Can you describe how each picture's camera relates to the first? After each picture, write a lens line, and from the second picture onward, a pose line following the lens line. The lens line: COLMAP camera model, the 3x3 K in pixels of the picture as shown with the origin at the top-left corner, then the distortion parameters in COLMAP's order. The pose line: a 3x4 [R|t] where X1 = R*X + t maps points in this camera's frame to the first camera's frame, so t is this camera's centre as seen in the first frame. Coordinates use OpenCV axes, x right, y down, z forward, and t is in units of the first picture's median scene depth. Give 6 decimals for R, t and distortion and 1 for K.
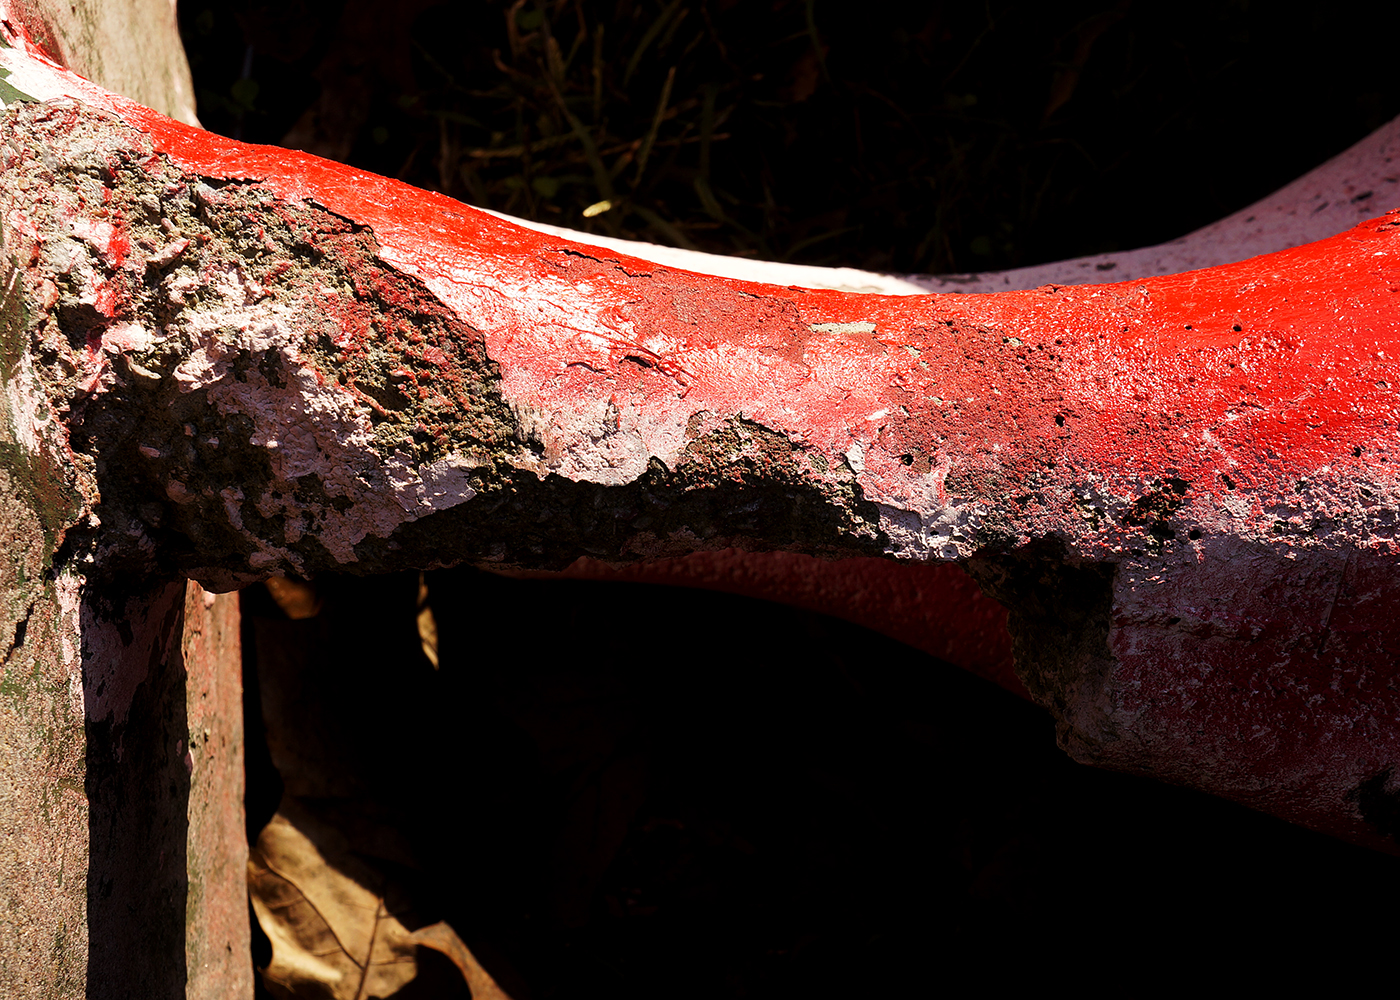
lens RADIAL K [[2543.3, 0, 700.8], [0, 2543.3, 500.4], [0, 0, 1]] dist [0.015509, 0.000000]
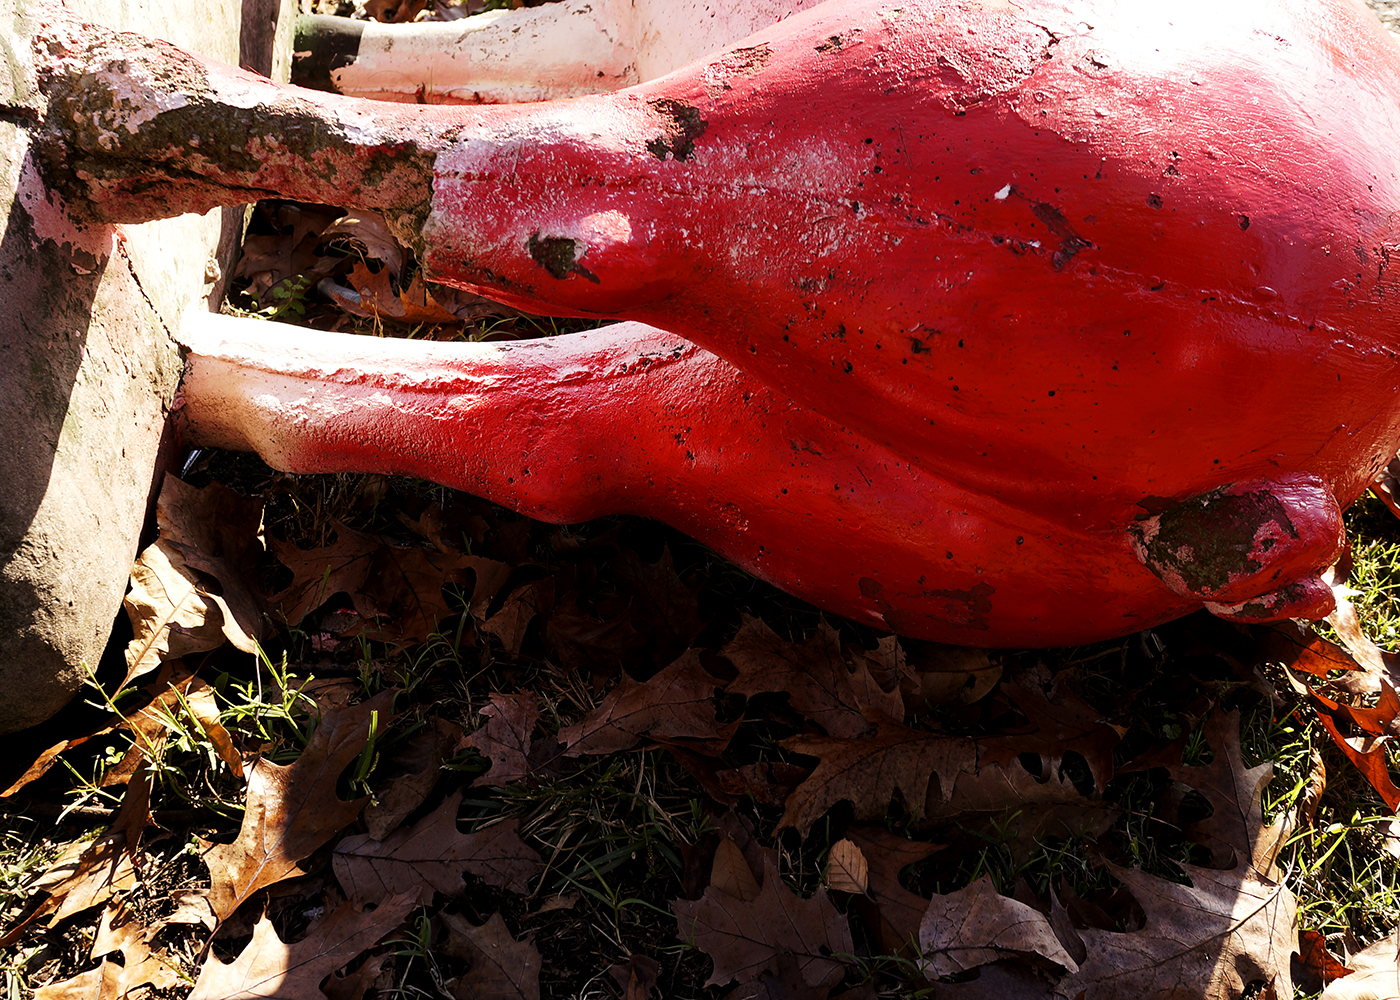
lens RADIAL K [[1212.3, 0, 699.0], [0, 1212.3, 499.6], [0, 0, 1]] dist [-0.020579, 0.005640]
pose [[0.998270, 0.049585, 0.031584, 0.407370], [-0.025919, 0.853420, -0.520579, 0.953318], [-0.052767, 0.518860, 0.853229, 0.124910]]
